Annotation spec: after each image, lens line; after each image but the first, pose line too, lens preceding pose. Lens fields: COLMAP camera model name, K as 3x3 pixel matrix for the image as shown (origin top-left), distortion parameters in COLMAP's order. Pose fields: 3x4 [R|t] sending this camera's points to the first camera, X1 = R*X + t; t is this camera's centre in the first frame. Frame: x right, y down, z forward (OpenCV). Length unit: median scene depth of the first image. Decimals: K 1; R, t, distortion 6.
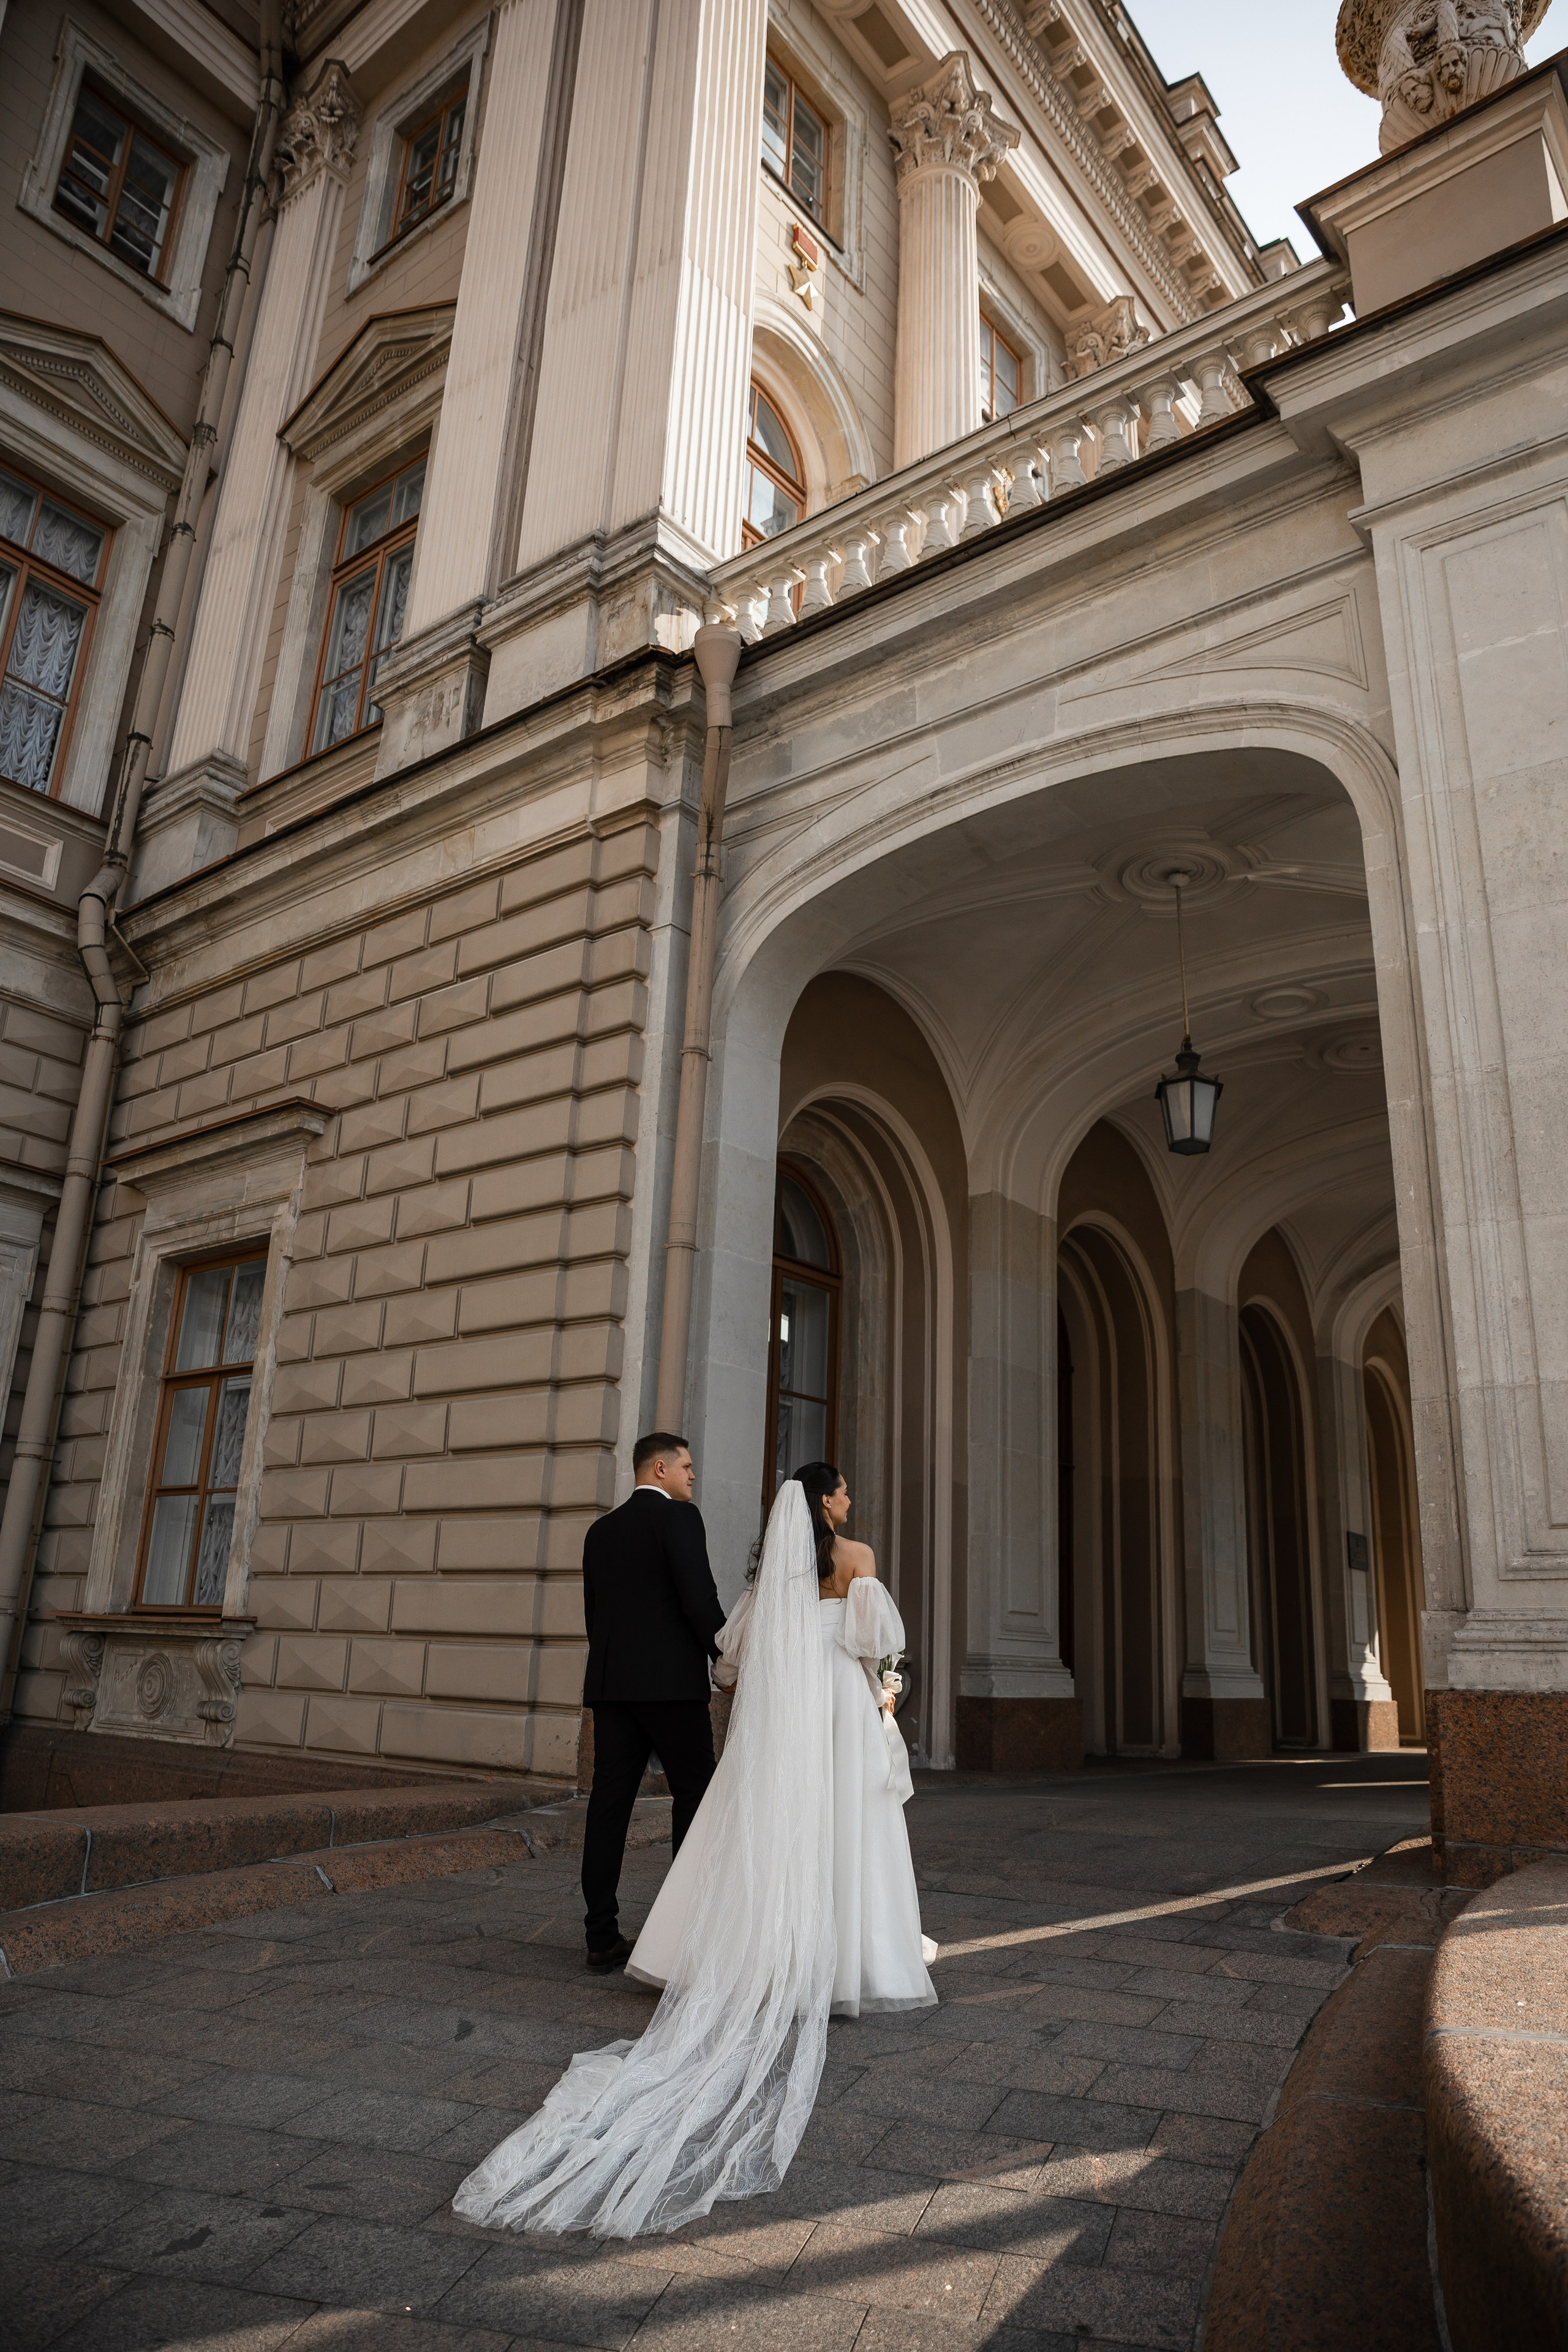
lens RADIAL K [[1575.8, 0, 763.0], [0, 1575.8, 1187.2], [0, 0, 1]] dist [-0.076497, 0.047964]
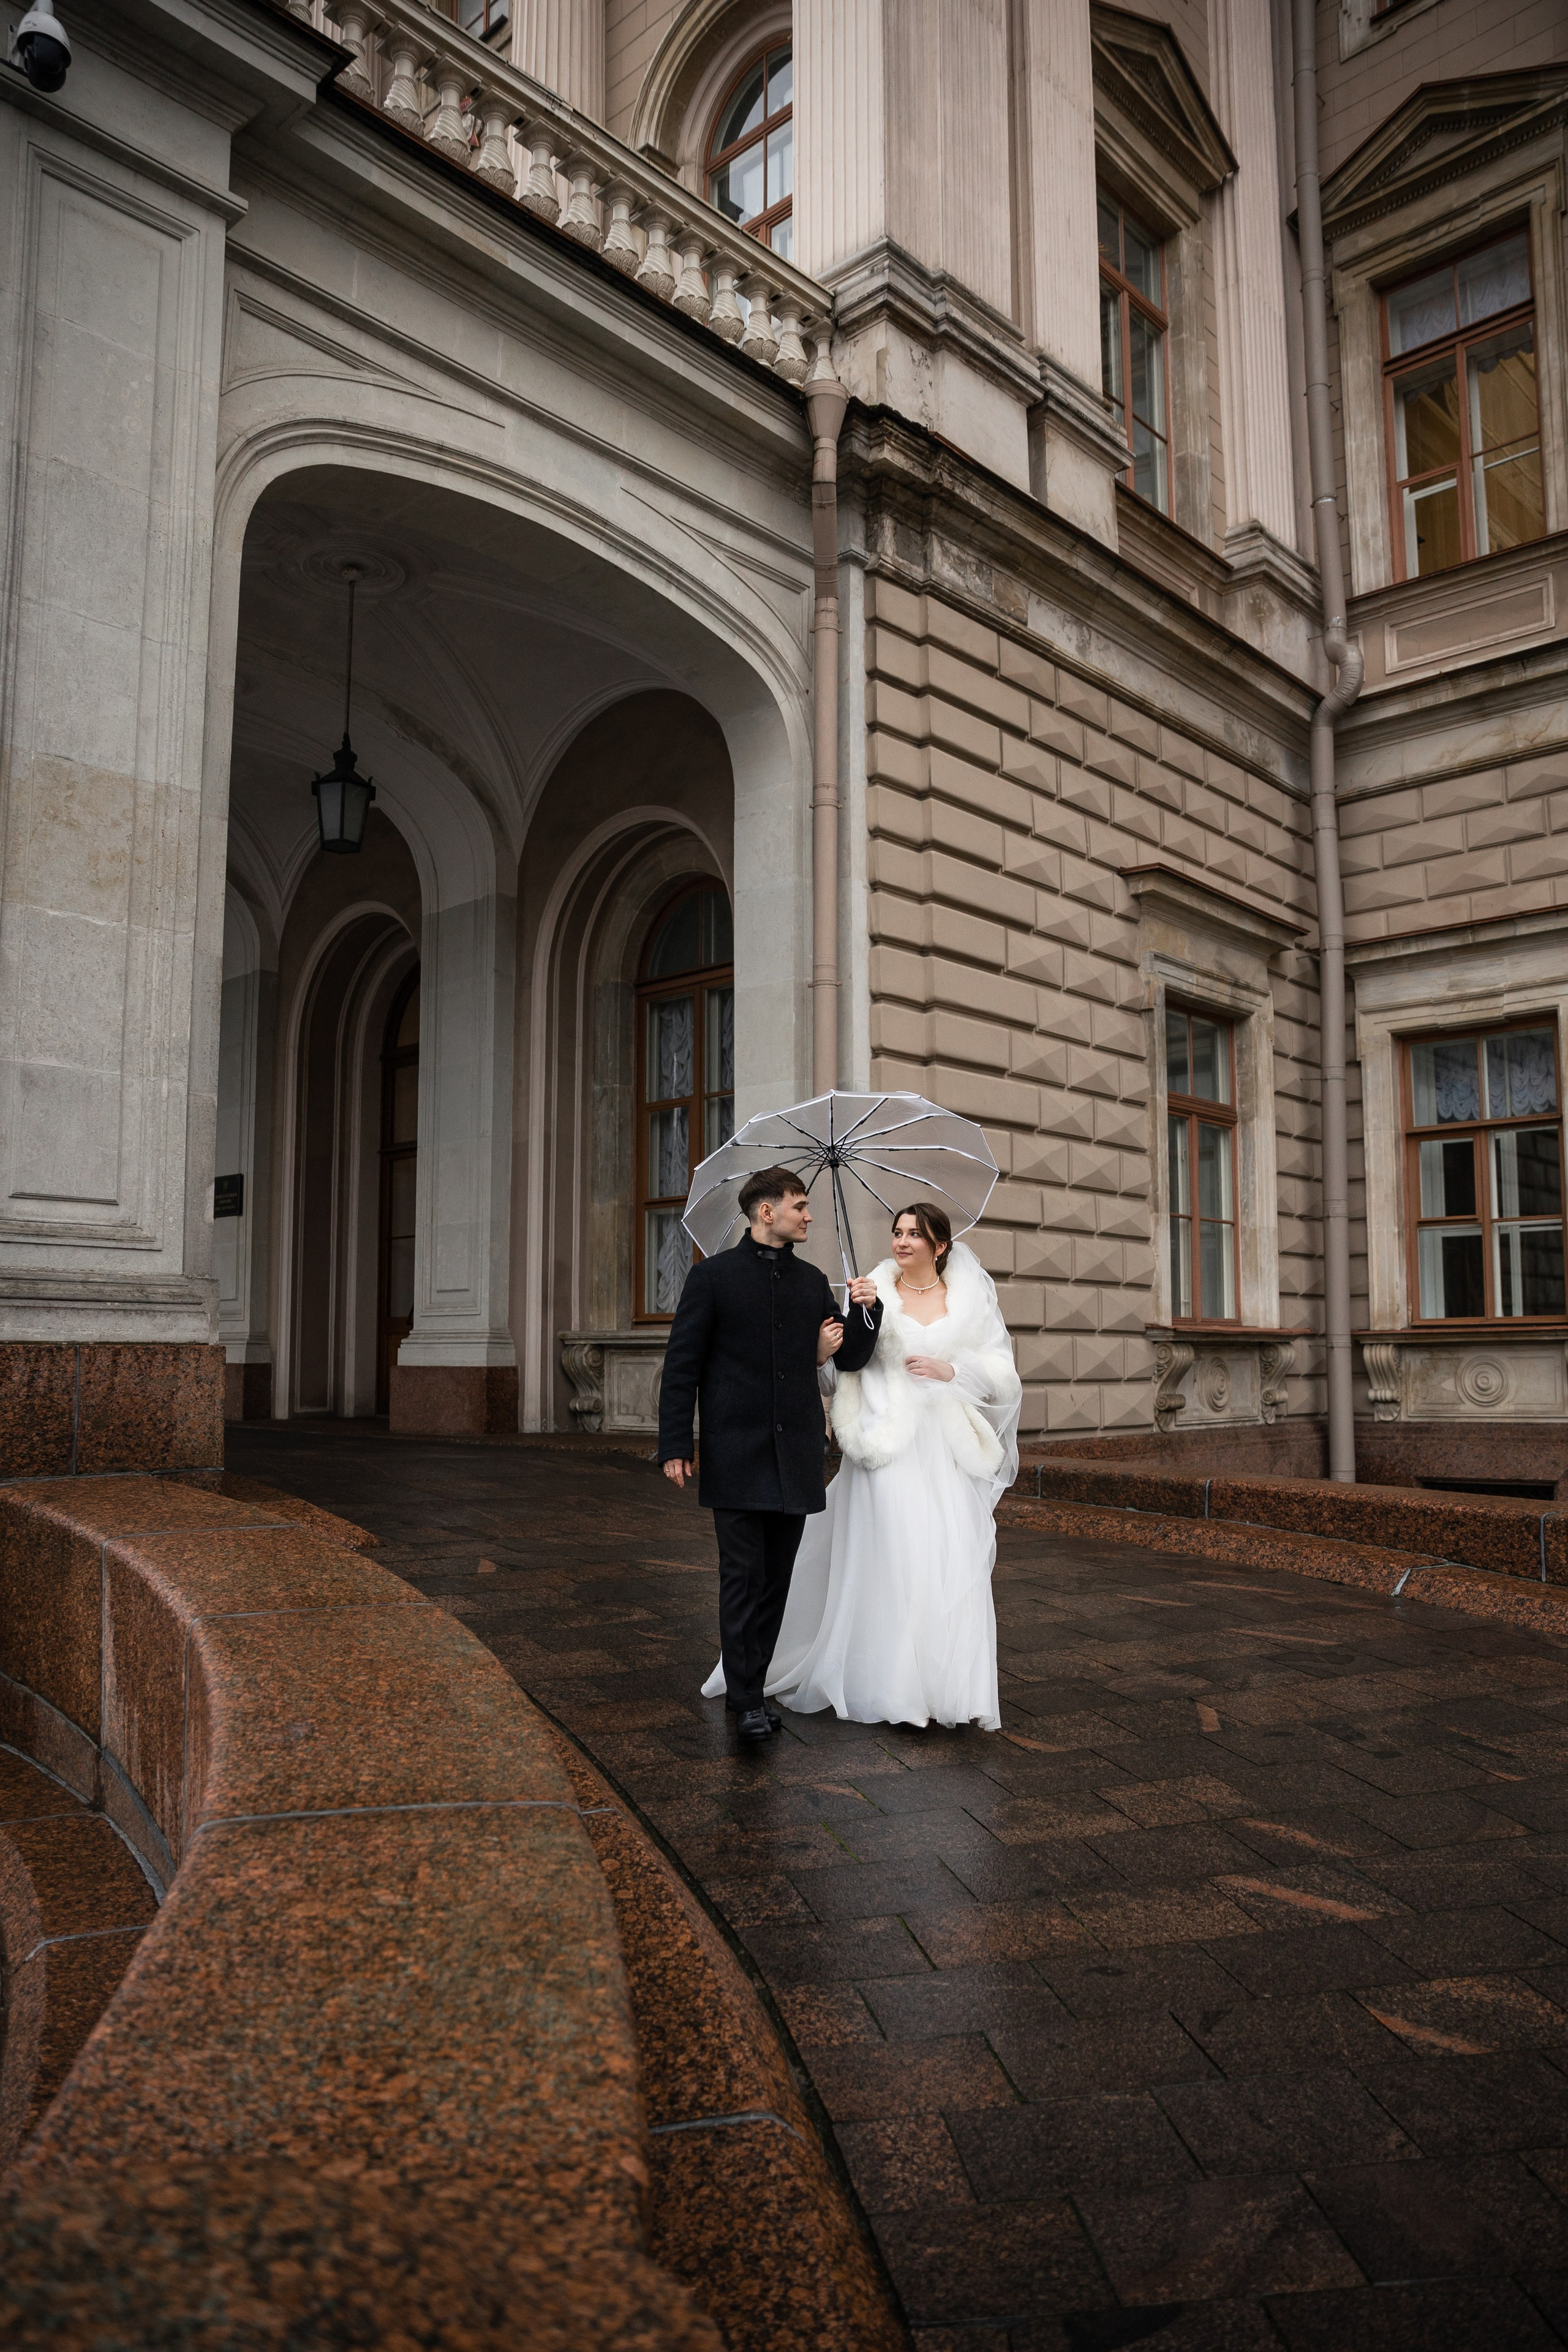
lens RADIAL K [[1647.0, 0, 789.8], [0, 1647.0, 1191.0], [0, 0, 1]] dist [-0.069194, 0.037680]
pose [[0.060339, 0.068950, 0.995794, -0.637687], [-0.307047, 0.950523, -0.047210, 0.117876], [-0.949780, -0.302907, 0.078524, 0.483158]]
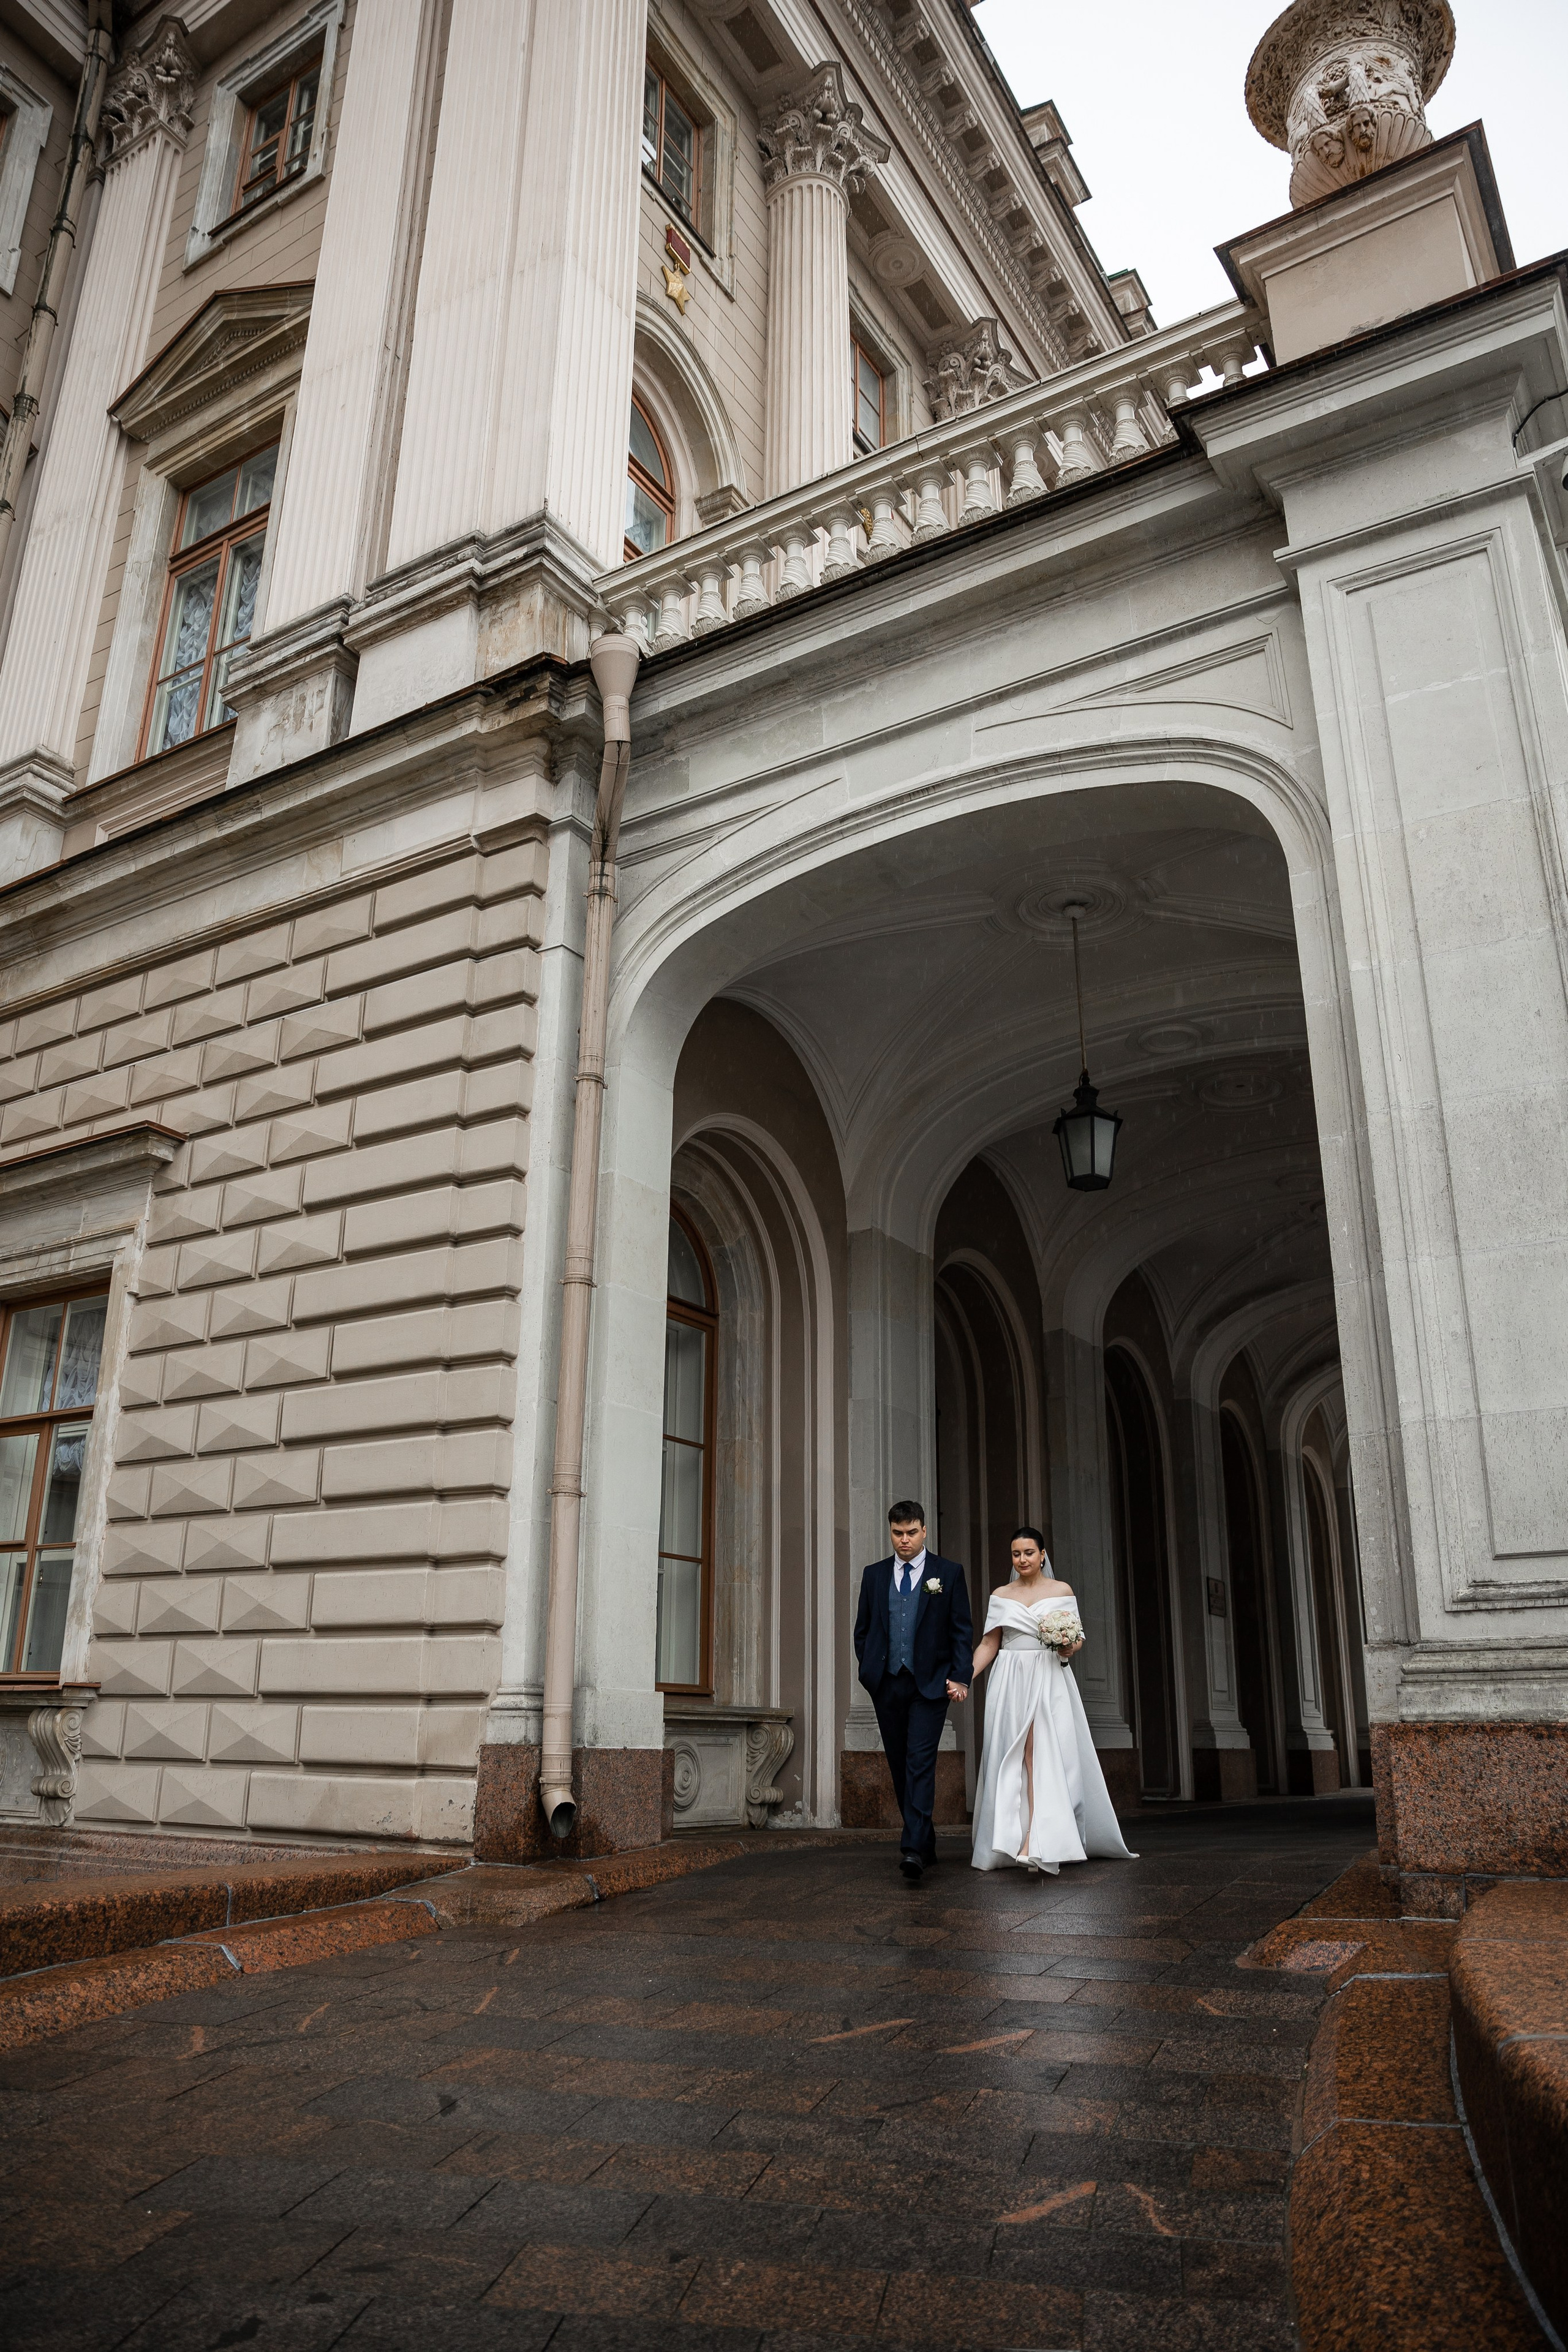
lens RADIAL K [[1647.0, 0, 780.1], [0, 1647.0, 1192.4], [0, 0, 1]] dist [-0.069194, 0.037680]
pose [[0.993905, 0.008503, 0.109911, -0.032546], [-0.006373, 0.999785, -0.019718, 0.001808], [-0.110055, 0.018897, 0.993746, -0.004731]]
